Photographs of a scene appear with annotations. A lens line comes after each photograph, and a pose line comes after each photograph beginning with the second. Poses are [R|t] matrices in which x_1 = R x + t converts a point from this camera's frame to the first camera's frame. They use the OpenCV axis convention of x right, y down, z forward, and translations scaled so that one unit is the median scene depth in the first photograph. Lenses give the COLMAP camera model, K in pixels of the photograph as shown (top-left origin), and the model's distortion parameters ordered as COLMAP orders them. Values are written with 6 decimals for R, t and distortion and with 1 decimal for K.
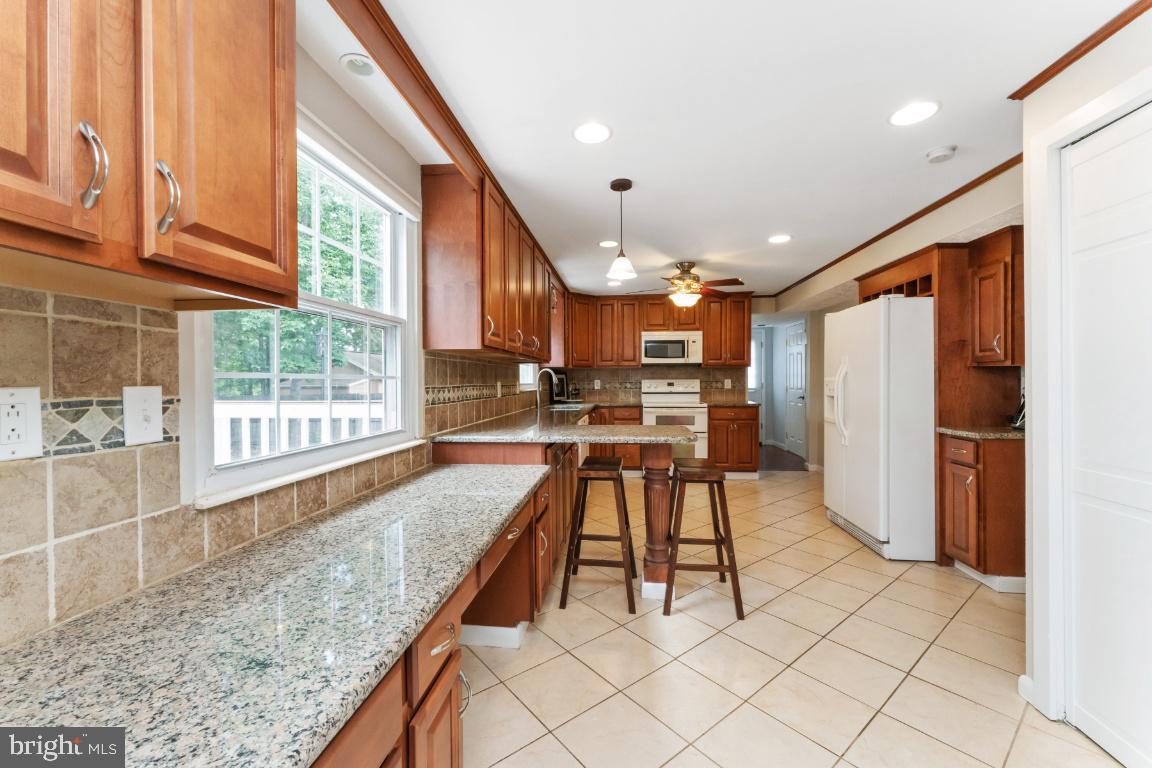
lens RADIAL K [[459.3, 0, 575.2], [0, 459.3, 385.7], [0, 0, 1]] dist [-0.004726, -0.000147]
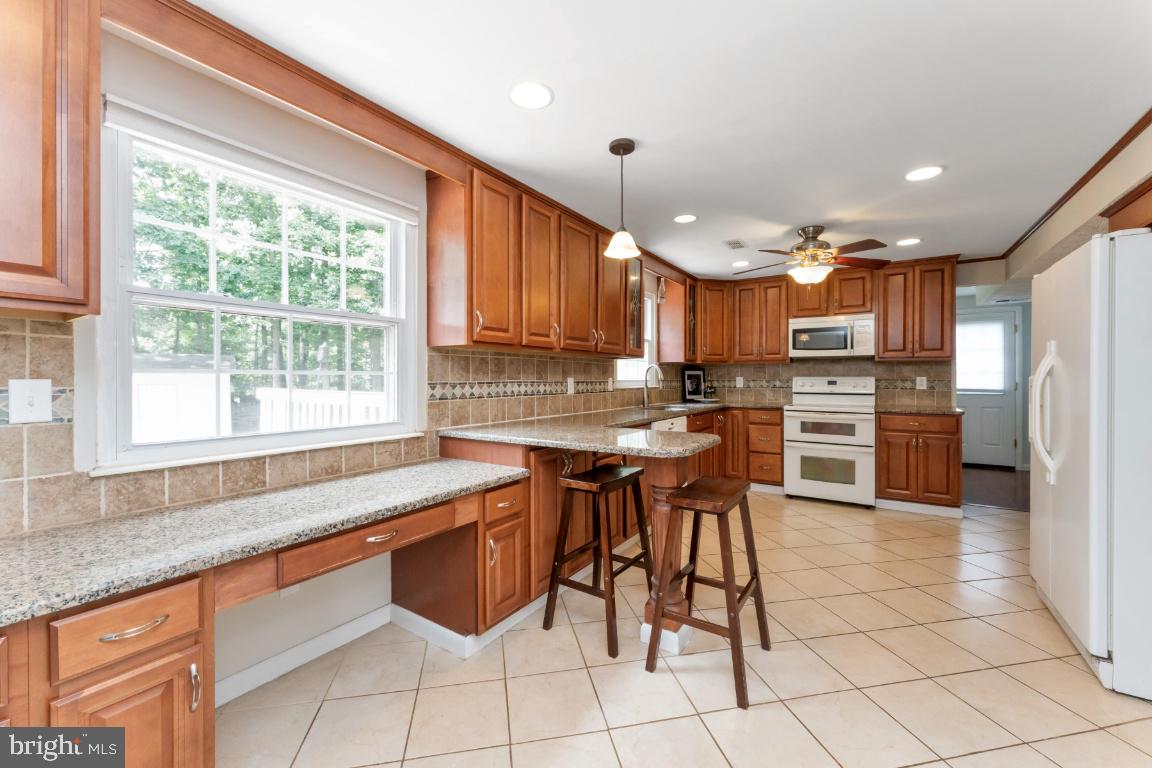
lens RADIAL K [[456.5, 0, 574.5], [0, 456.5, 380.2], [0, 0, 1]] dist [-0.000875, -0.000372]
pose [[0.889010, 0.007968, -0.457818, 0.246000], [-0.009895, 0.999949, -0.001810, -0.002157], [0.457780, 0.006139, 0.889044, 0.126984]]
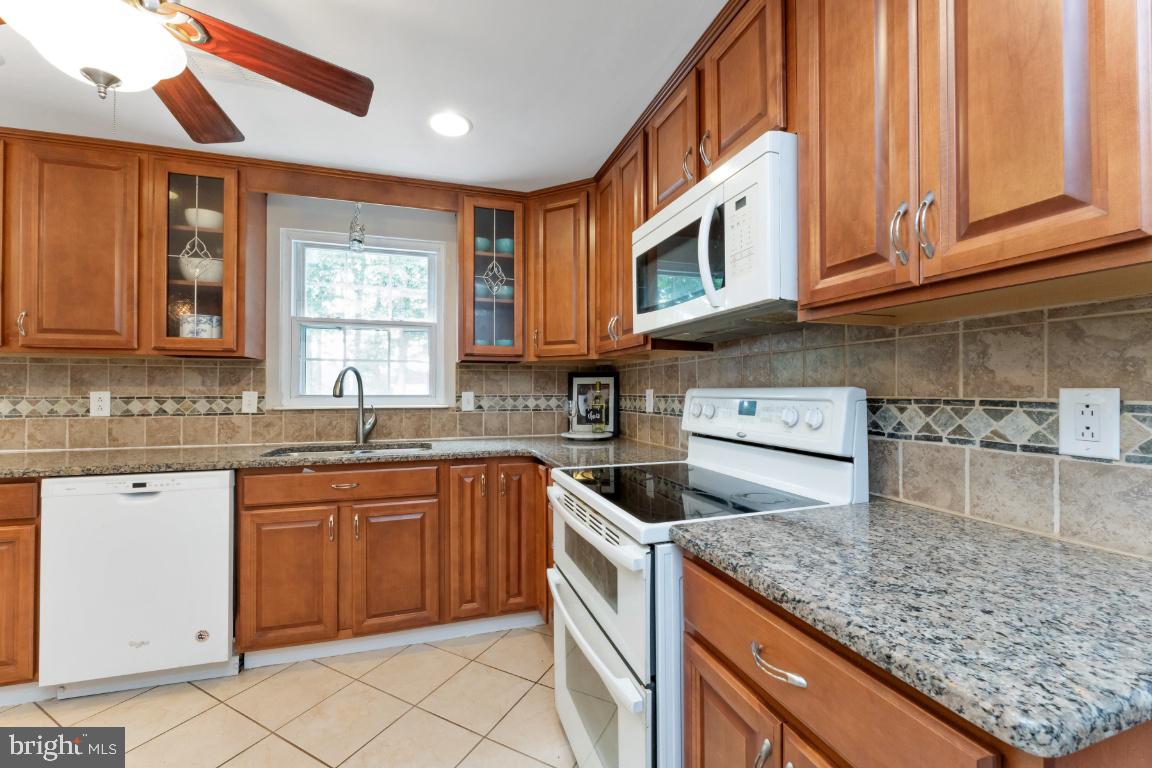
lens RADIAL K [[459.3, 0, 575.2], [0, 459.3, 385.7], [0, 0, 1]] dist [-0.004726, -0.000147]
pose [[0.408477, -0.002663, -0.912765, 0.563796], [-0.012329, 0.999888, -0.008434, -0.016565], [0.912685, 0.014698, 0.408399, 1.156289]]
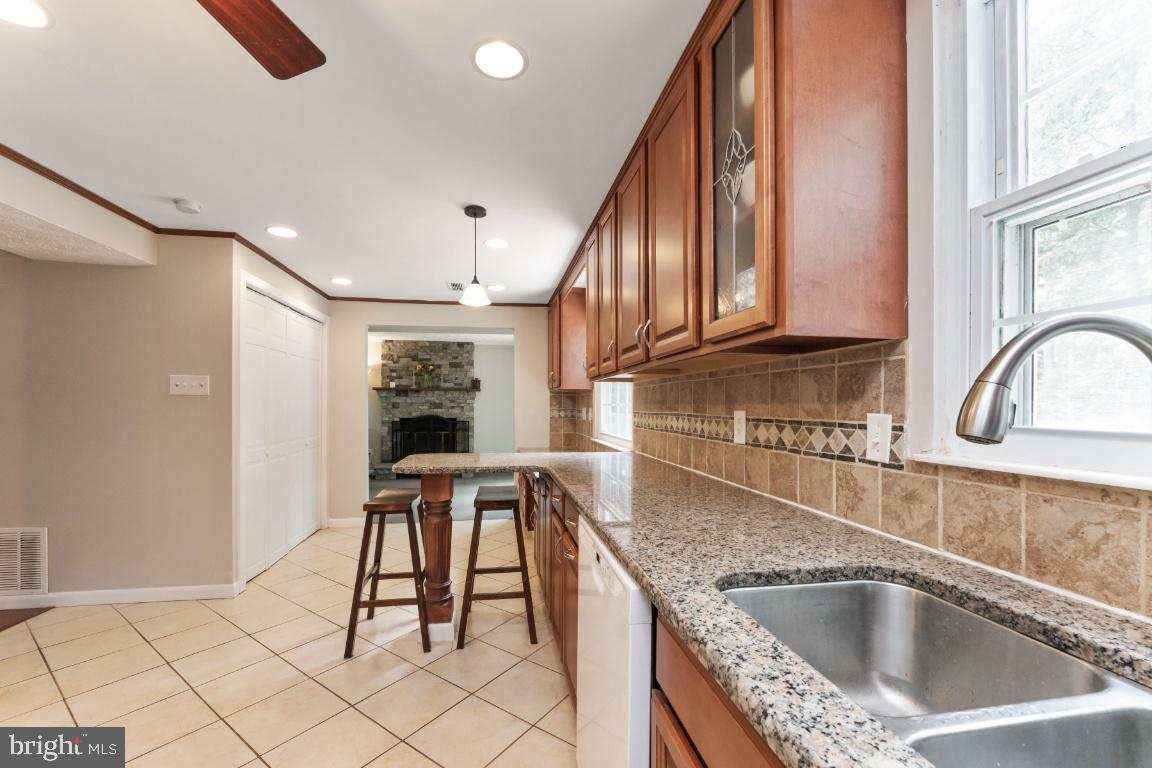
lens RADIAL K [[469.0, 0, 573.0], [0, 469.0, 408.9], [0, 0, 1]] dist [-0.001394, -0.000214]
pose [[-0.960070, 0.006838, -0.279675, 0.110422], [0.001370, 0.999804, 0.019740, -0.017374], [0.279755, 0.018568, -0.959892, 1.223094]]
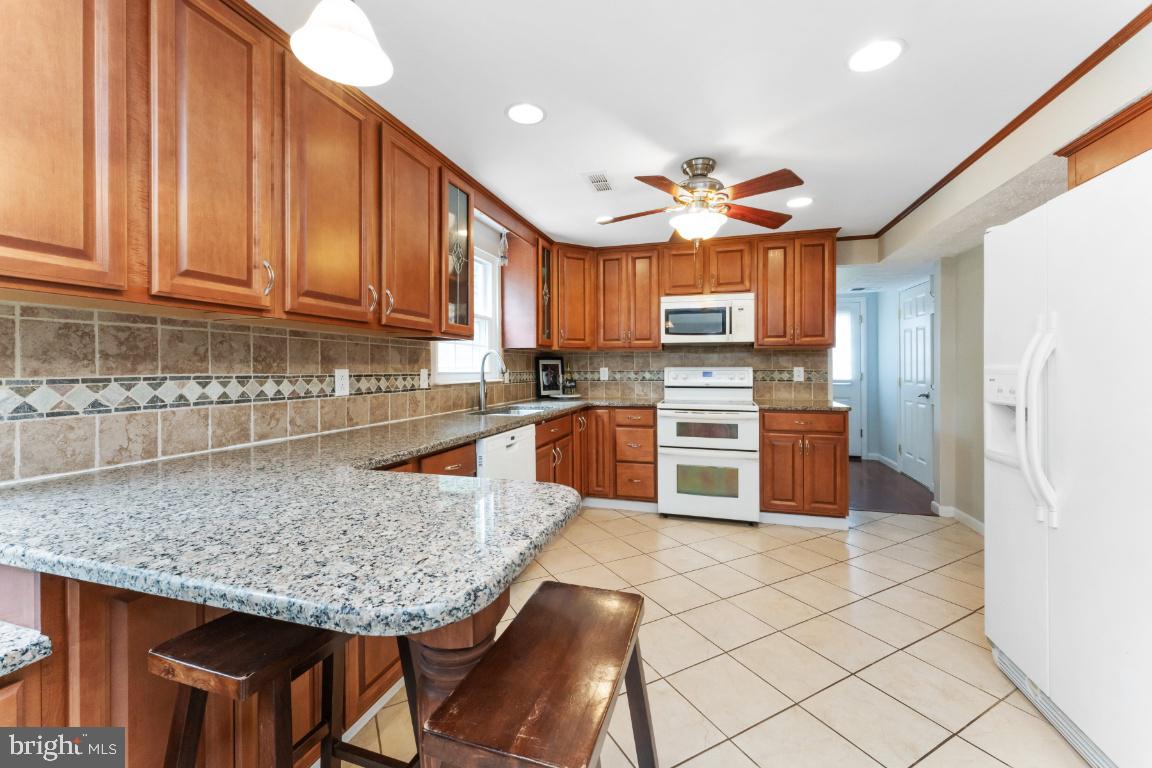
lens RADIAL K [[461.4, 0, 572.2], [0, 461.4, 369.8], [0, 0, 1]] dist [-0.001094, -0.000273]
pose [[0.982205, 0.003900, -0.187770, 0.198718], [-0.005414, 0.999957, -0.007550, -0.004552], [0.187733, 0.008432, 0.982184, 0.420106]]
